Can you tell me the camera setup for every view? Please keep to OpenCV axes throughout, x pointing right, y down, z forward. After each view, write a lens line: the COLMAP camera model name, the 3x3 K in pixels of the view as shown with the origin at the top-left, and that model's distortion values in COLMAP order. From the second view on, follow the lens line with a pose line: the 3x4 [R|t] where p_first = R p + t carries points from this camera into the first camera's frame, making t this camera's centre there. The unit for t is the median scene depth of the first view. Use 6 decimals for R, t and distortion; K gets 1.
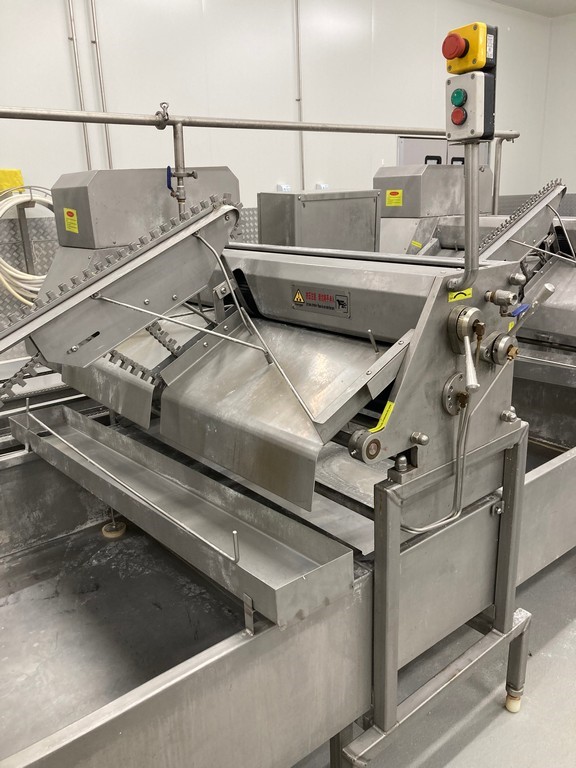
lens RADIAL K [[624.2, 0, 288.0], [0, 624.2, 384.0], [0, 0, 1]] dist [0.111501, -0.219271]
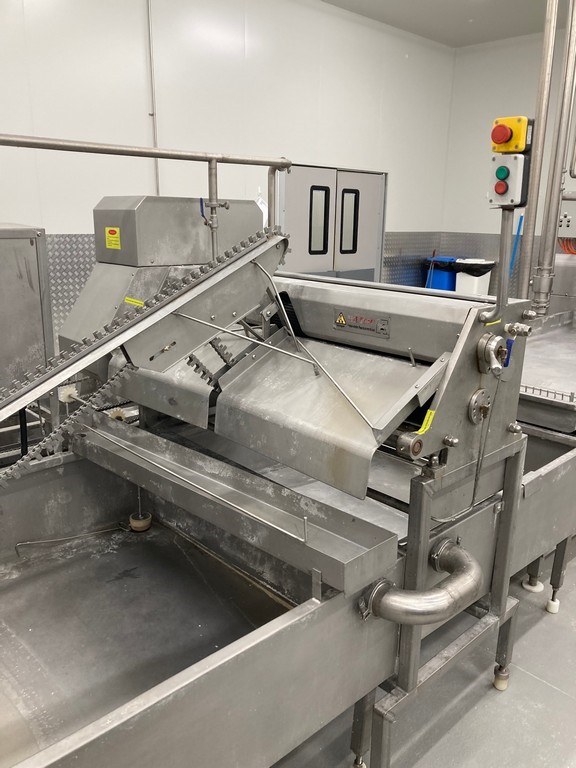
lens RADIAL K [[634.8, 0, 288.0], [0, 634.8, 384.0], [0, 0, 1]] dist [0.005898, 0.003486]
pose [[0.995621, 0.044345, 0.082292, -0.173254], [-0.041157, 0.998350, -0.040044, 0.031698], [-0.083932, 0.036482, 0.995803, -0.162246]]
